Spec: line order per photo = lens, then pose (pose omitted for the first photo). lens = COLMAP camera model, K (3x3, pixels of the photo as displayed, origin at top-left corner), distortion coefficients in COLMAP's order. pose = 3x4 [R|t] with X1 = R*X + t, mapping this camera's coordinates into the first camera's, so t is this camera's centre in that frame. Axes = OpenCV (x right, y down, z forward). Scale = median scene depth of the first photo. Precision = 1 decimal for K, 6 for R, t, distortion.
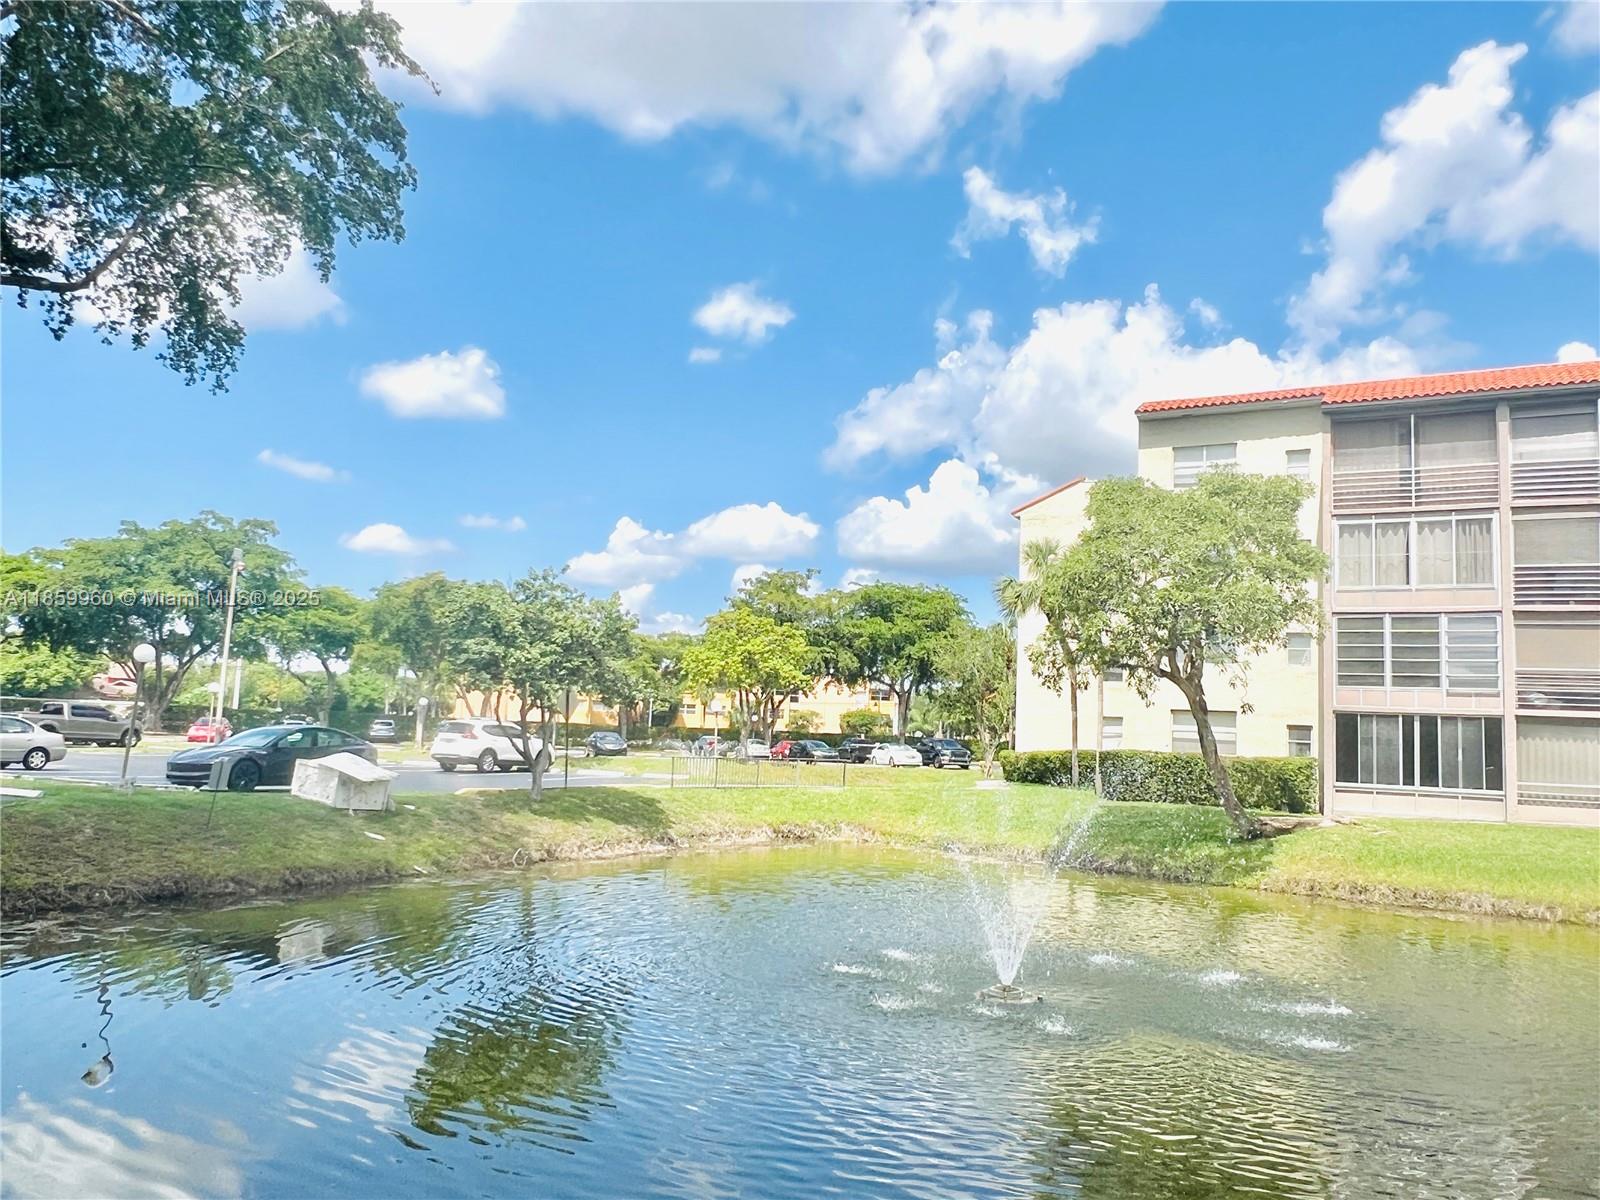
lens RADIAL K [[1239.4, 0, 800.0], [0, 1239.4, 600.0], [0, 0, 1]] dist [0.006367, 0.001360]
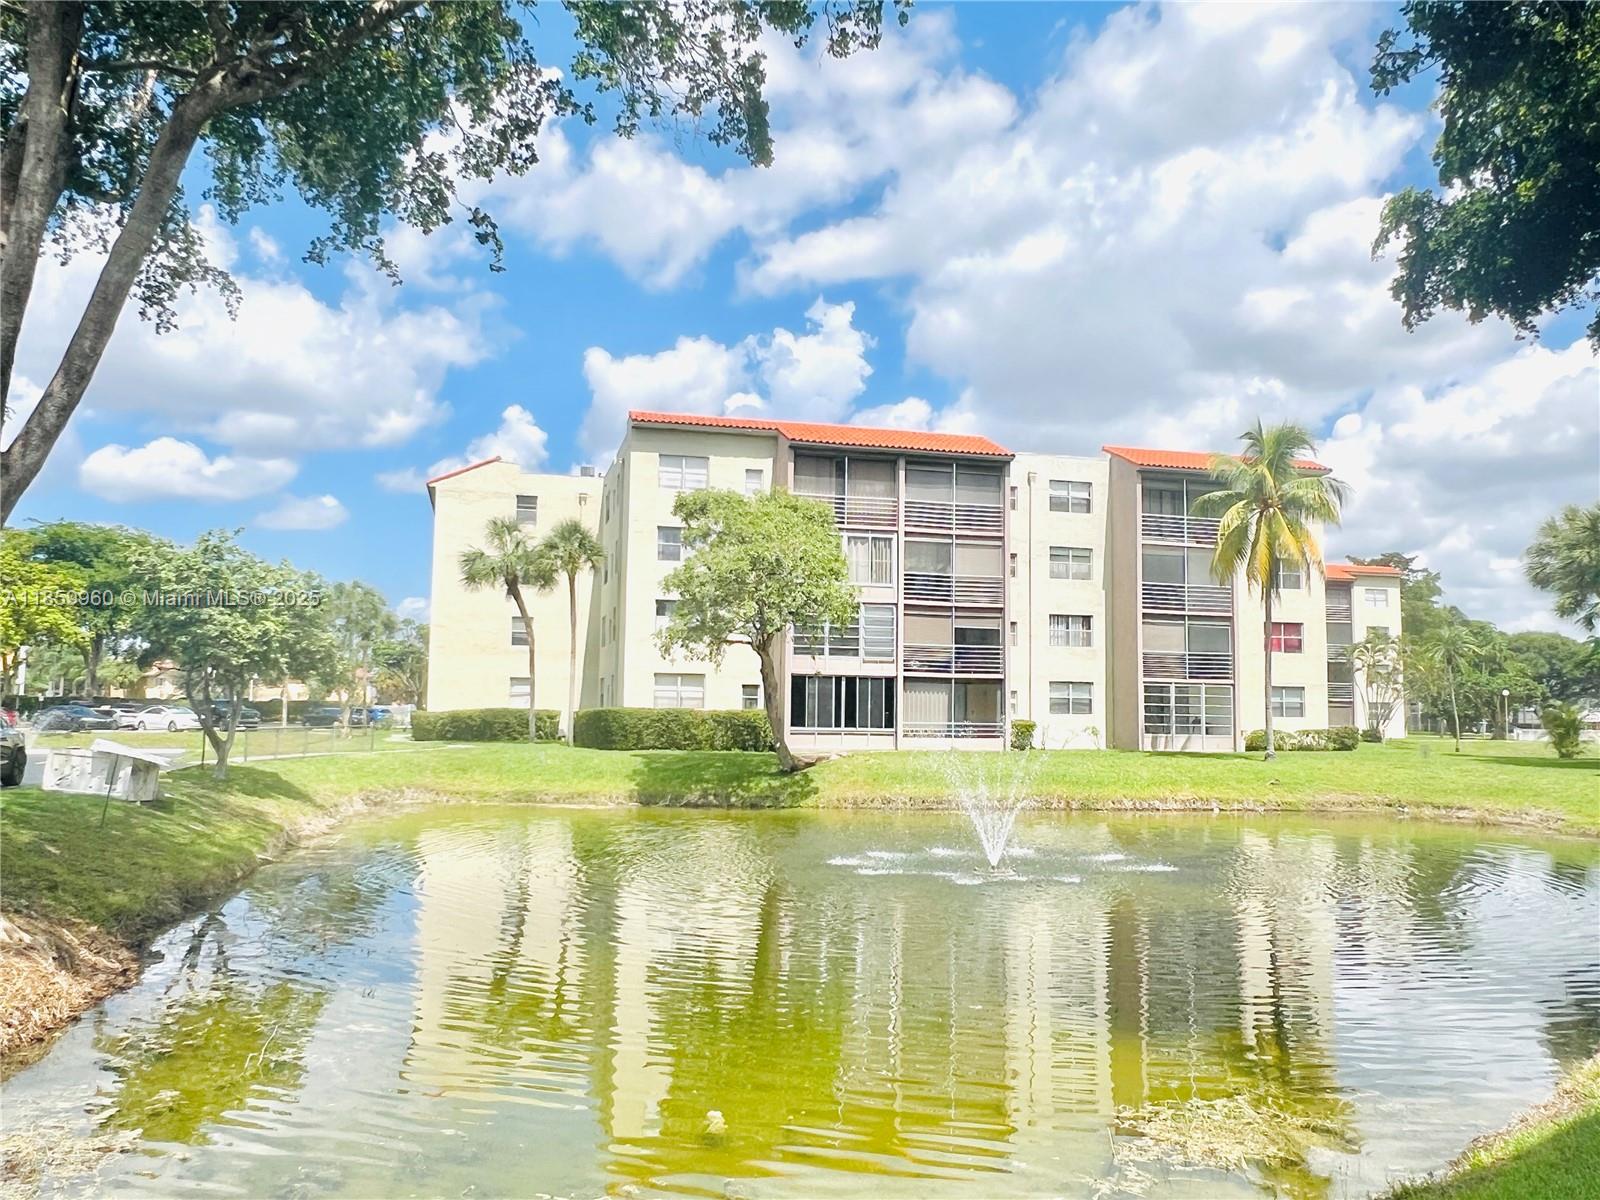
lens RADIAL K [[1239.4, 0, 800.0], [0, 1239.4, 600.0], [0, 0, 1]] dist [0.006367, 0.001360]
pose [[0.750820, 0.028785, 0.659880, -0.456076], [-0.055560, 0.998262, 0.019671, -0.016933], [-0.658166, -0.051433, 0.751114, 0.000065]]
